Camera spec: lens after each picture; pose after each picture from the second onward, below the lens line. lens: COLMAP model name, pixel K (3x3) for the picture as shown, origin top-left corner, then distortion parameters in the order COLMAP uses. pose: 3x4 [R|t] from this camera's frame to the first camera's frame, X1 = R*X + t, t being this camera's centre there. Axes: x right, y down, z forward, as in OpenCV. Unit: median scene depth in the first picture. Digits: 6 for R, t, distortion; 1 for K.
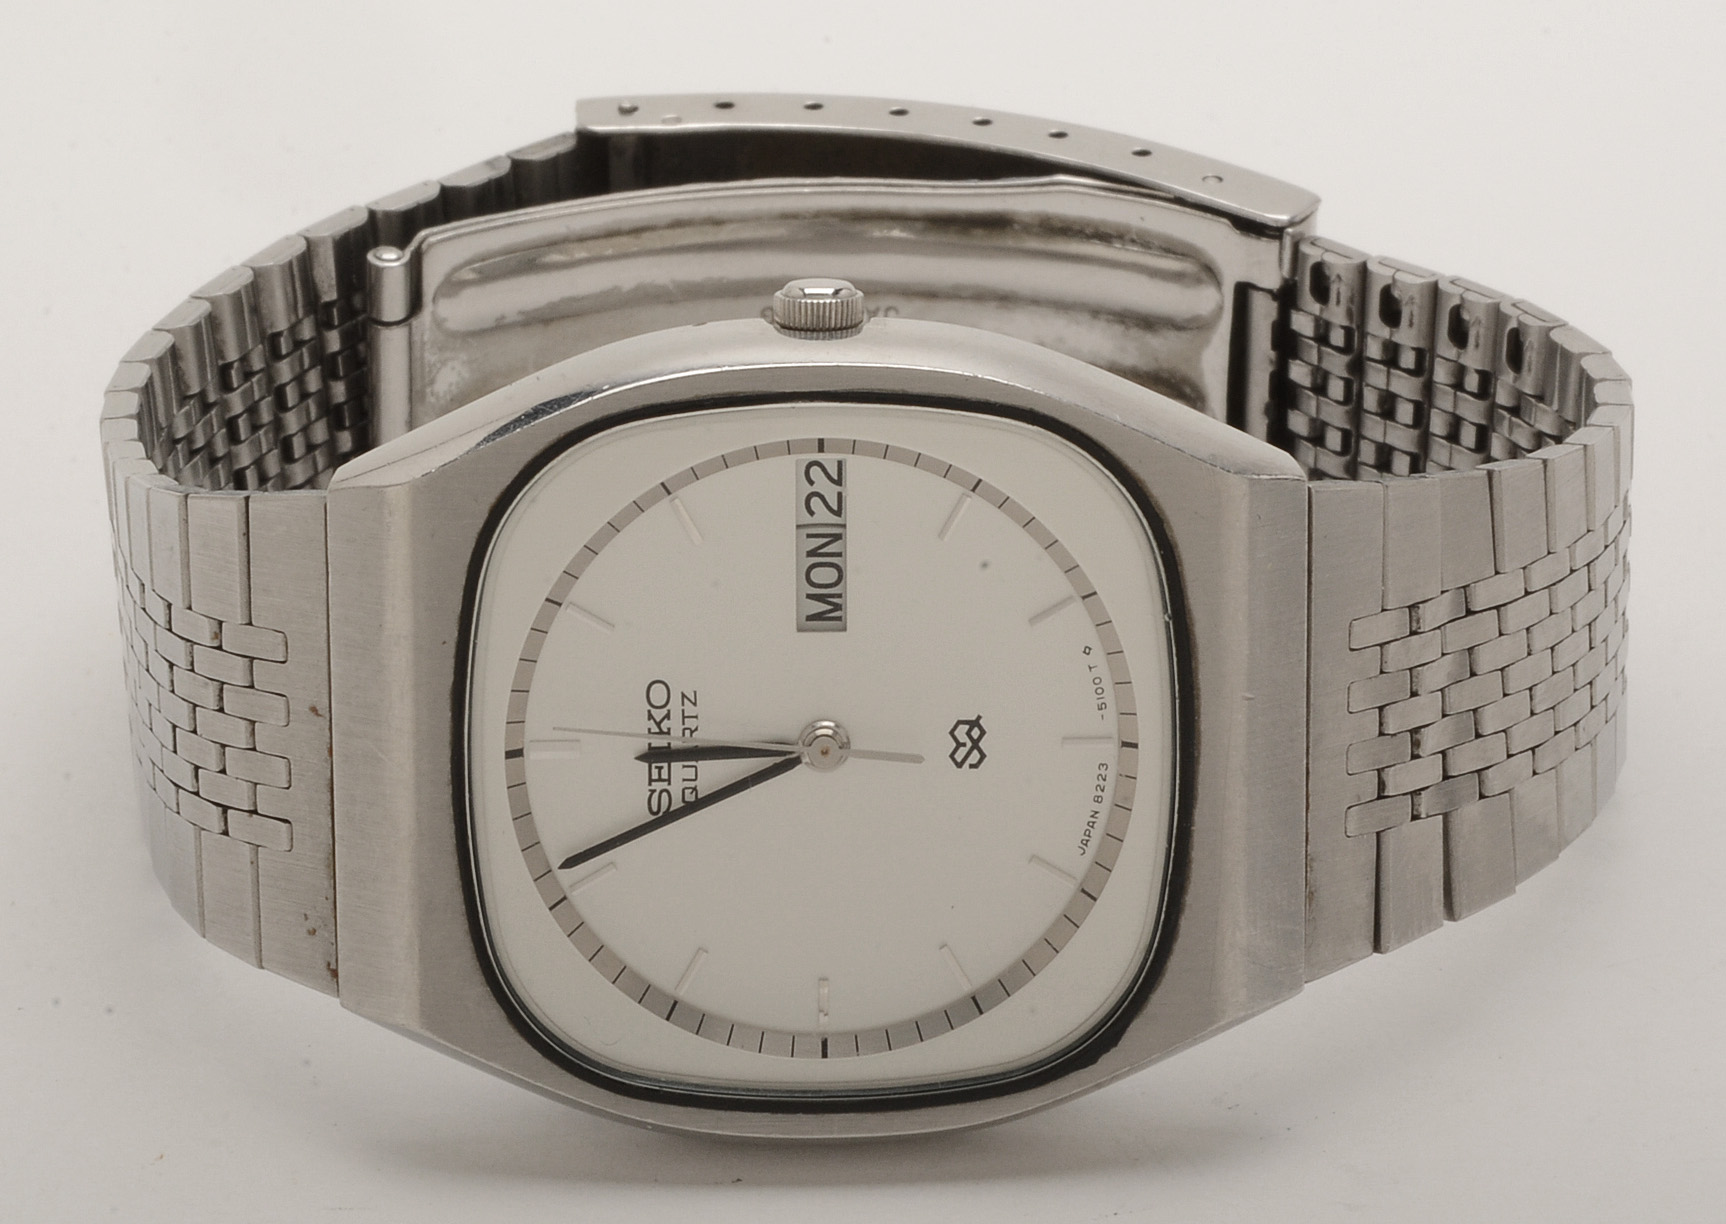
lens RADIAL K [[5346.3, 0, 799.6], [0, 5346.3, 673.8], [0, 0, 1]] dist [0.453457, -1.013693]
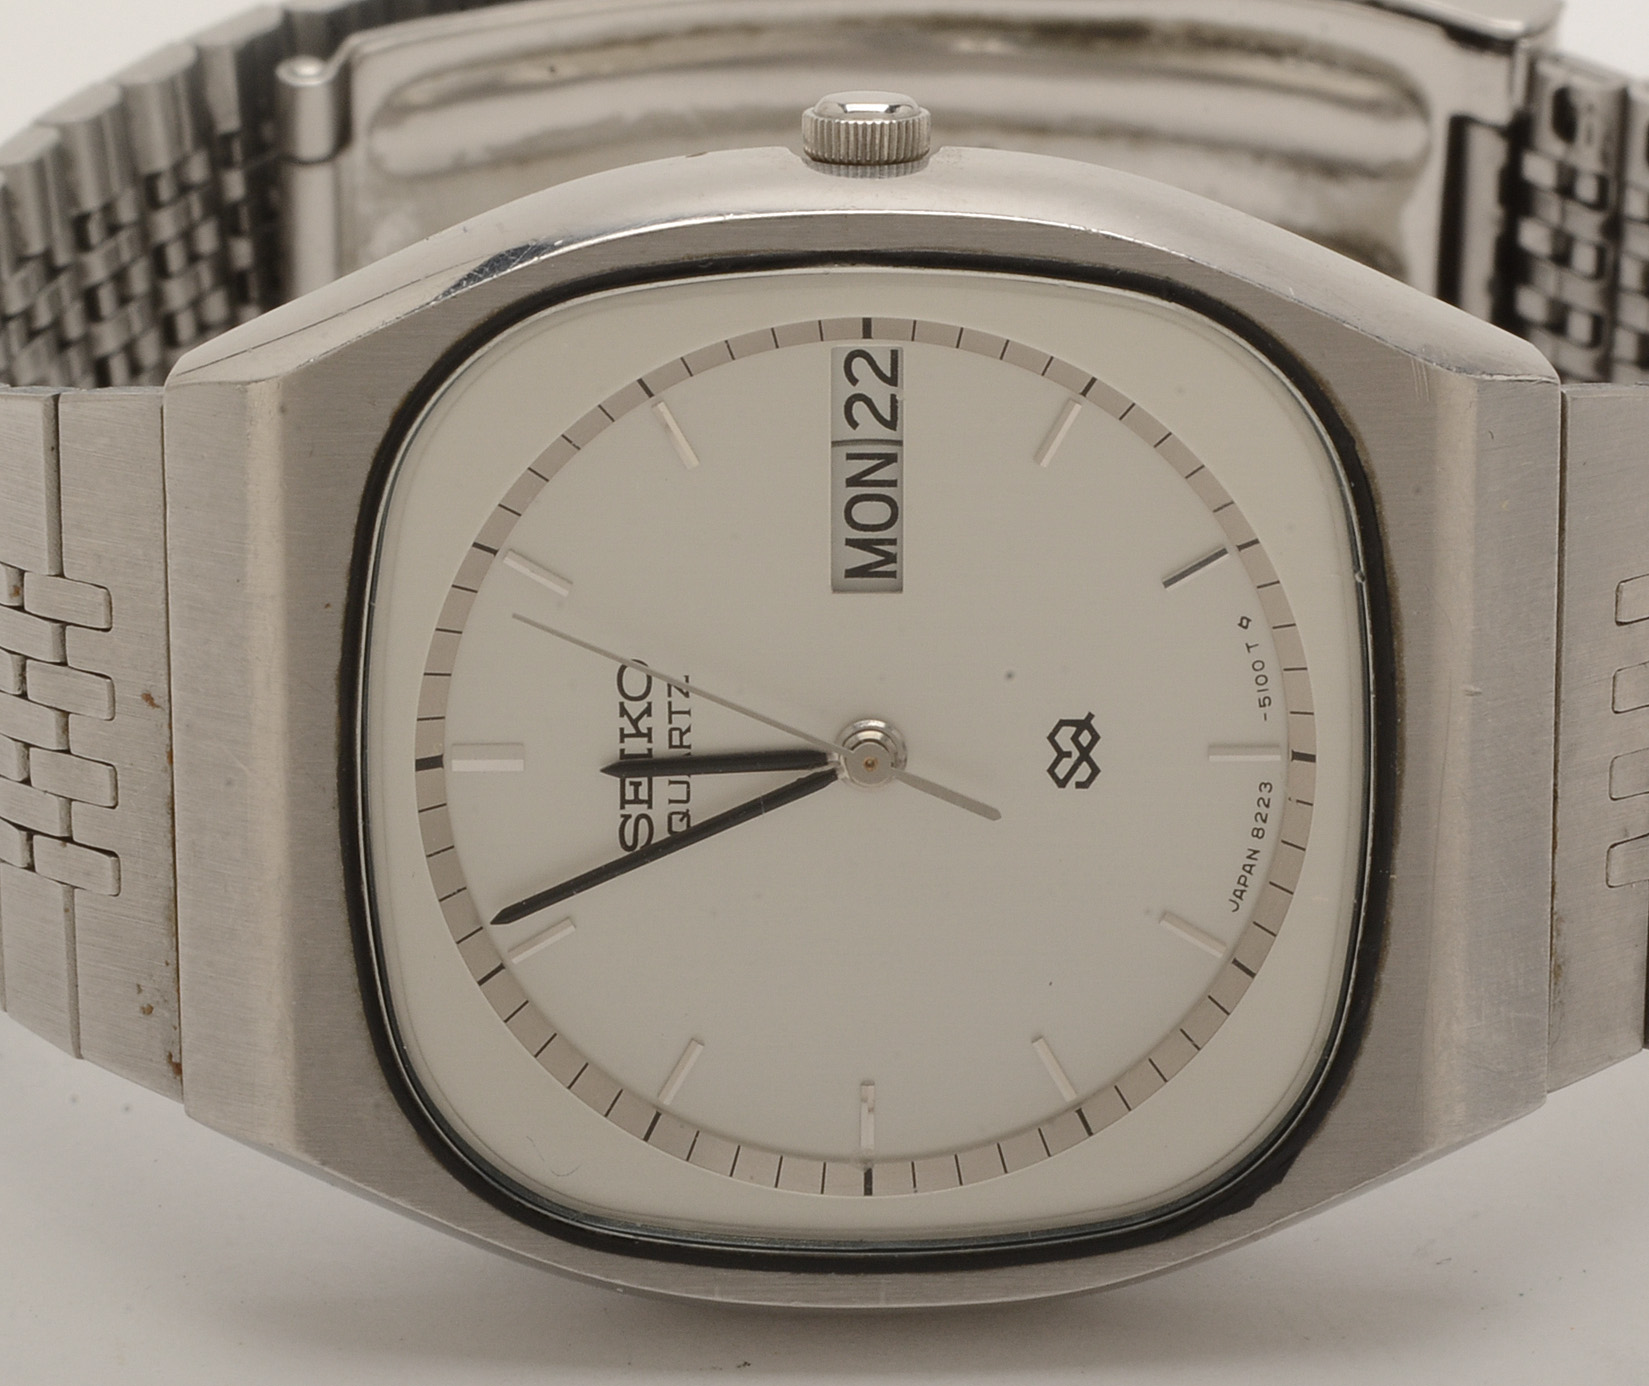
lens RADIAL K [[6028.2, 0, 824.5], [0, 6028.2, 693.0], [0, 0, 1]] dist [0.124261, 3.528632]
pose [[0.999841, 0.008118, -0.015901, 0.011124], [-0.007850, 0.999828, 0.016804, -0.007946], [0.016035, -0.016677, 0.999732, 0.204840]]
